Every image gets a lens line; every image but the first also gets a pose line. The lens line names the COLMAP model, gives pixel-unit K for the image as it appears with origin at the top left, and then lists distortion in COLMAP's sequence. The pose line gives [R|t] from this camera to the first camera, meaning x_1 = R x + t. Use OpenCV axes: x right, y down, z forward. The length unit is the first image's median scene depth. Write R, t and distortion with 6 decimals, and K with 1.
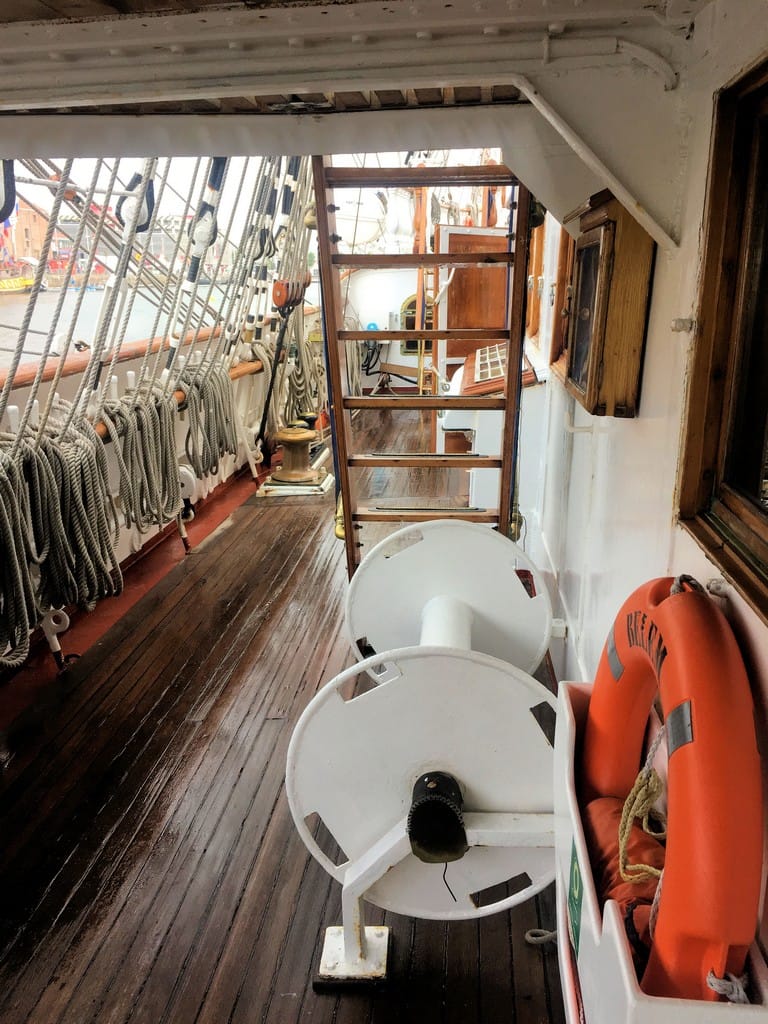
lens RADIAL K [[865.2, 0, 385.6], [0, 865.2, 515.8], [0, 0, 1]] dist [0.096183, -0.141274]
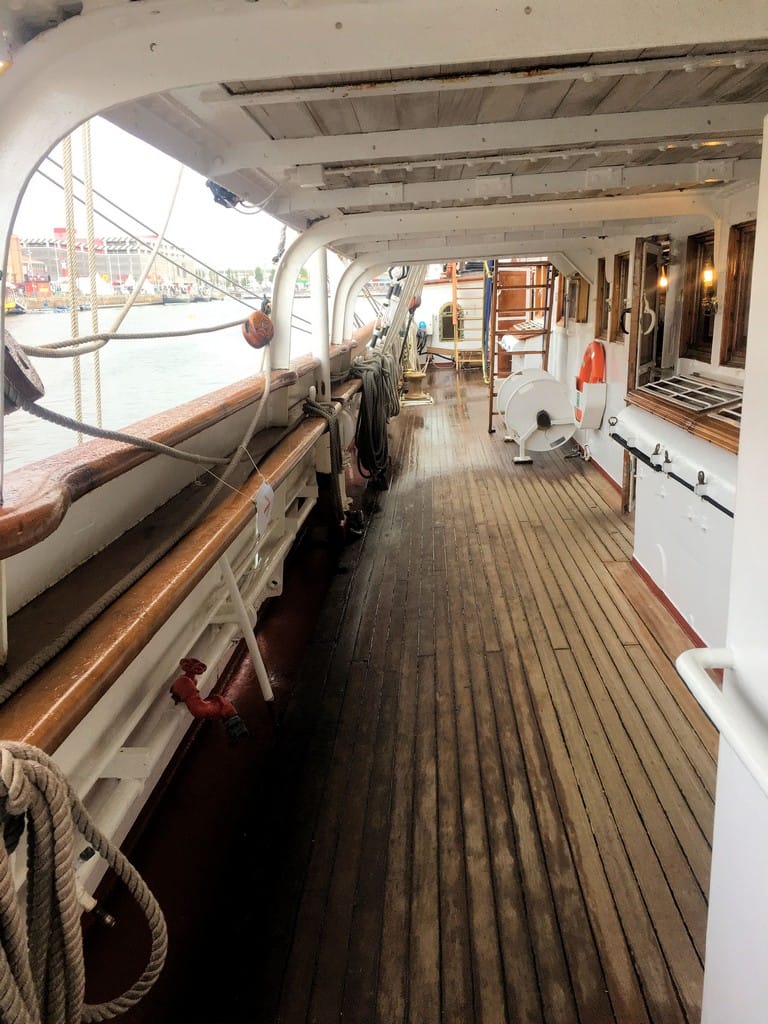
lens RADIAL K [[881.2, 0, 384.0], [0, 881.2, 512.0], [0, 0, 1]] dist [-0.008351, -0.004362]
pose [[0.998865, -0.029819, 0.037155, -0.822775], [0.030602, 0.999318, -0.020677, 0.798023], [-0.036513, 0.021791, 0.999096, -2.995084]]
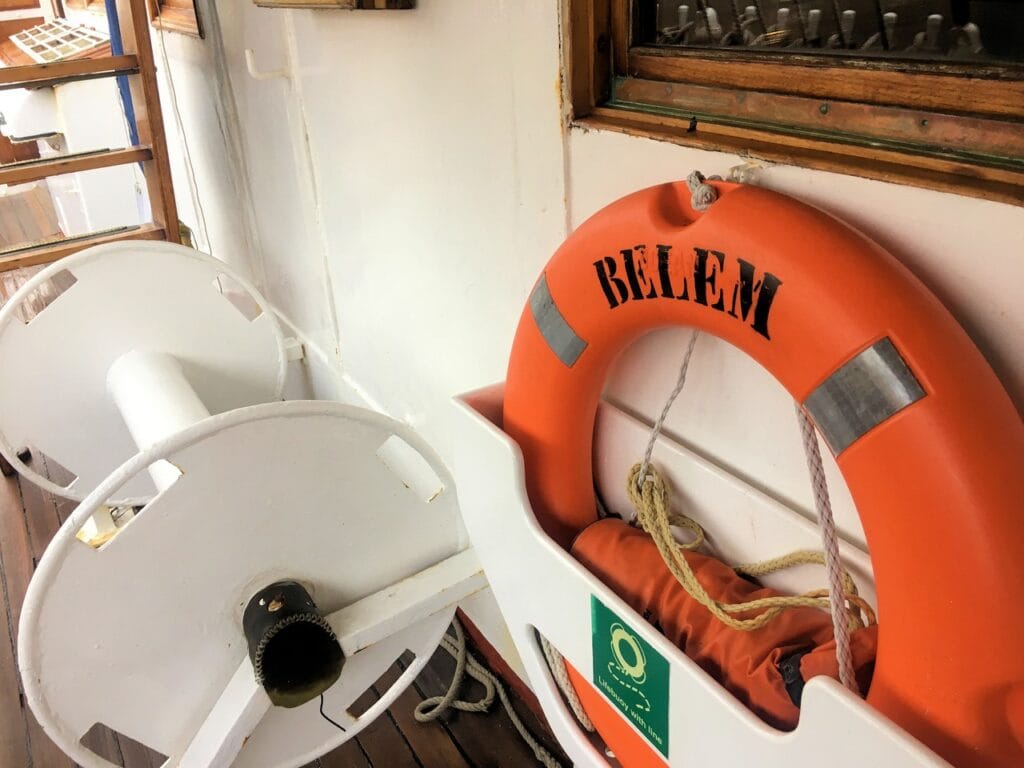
lens RADIAL K [[872.8, 0, 518.2], [0, 872.8, 381.1], [0, 0, 1]] dist [0.092326, -0.123719]
pose [[0.799538, -0.309025, 0.515016, -0.087645], [0.216799, 0.948161, 0.232355, 0.020557], [-0.560122, -0.074122, 0.825088, 0.307939]]
